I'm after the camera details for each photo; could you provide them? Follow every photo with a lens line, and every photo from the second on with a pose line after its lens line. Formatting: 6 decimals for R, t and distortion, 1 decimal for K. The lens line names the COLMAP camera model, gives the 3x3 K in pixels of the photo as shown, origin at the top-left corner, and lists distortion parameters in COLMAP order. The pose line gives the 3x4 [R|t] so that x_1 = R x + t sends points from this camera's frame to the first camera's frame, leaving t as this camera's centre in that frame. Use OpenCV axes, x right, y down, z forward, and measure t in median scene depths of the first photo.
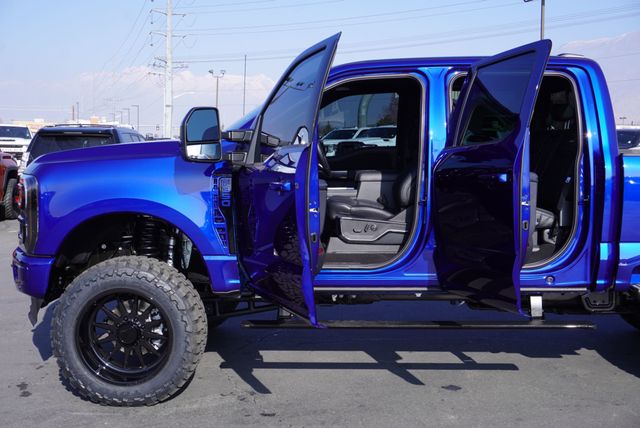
lens RADIAL K [[788.6, 0, 320.0], [0, 788.6, 214.0], [0, 0, 1]] dist [-0.005127, 0.019610]
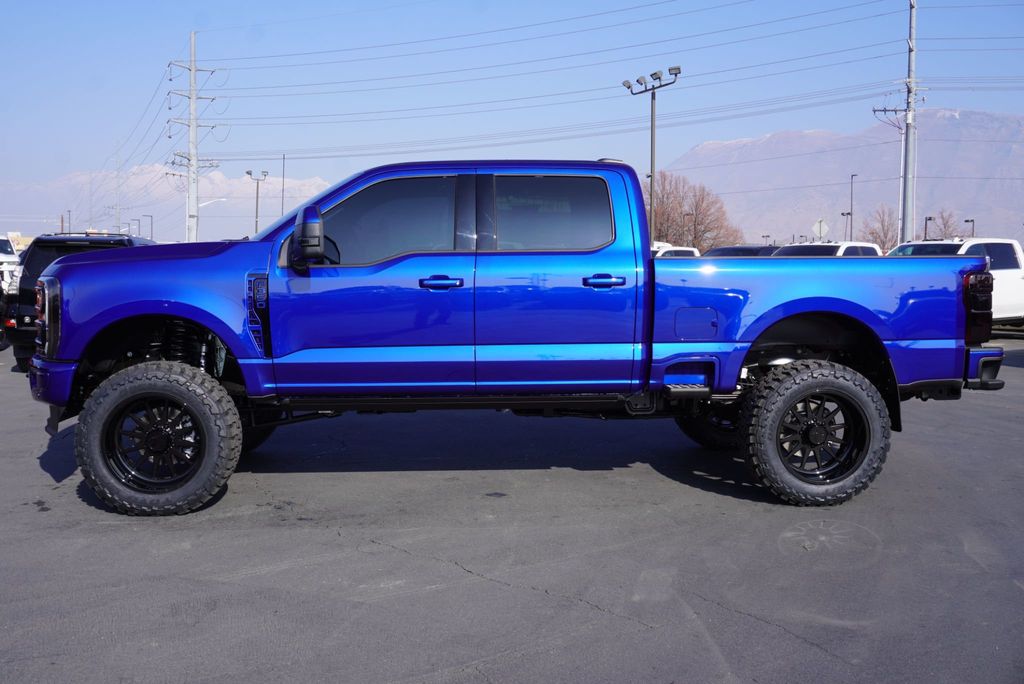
lens RADIAL K [[1035.6, 0, 512.0], [0, 1035.6, 342.0], [0, 0, 1]] dist [0.018178, -0.002189]
pose [[0.993942, -0.003920, 0.109832, 0.047661], [0.006105, 0.999790, -0.019566, 0.057460], [-0.109733, 0.020118, 0.993758, -0.307458]]
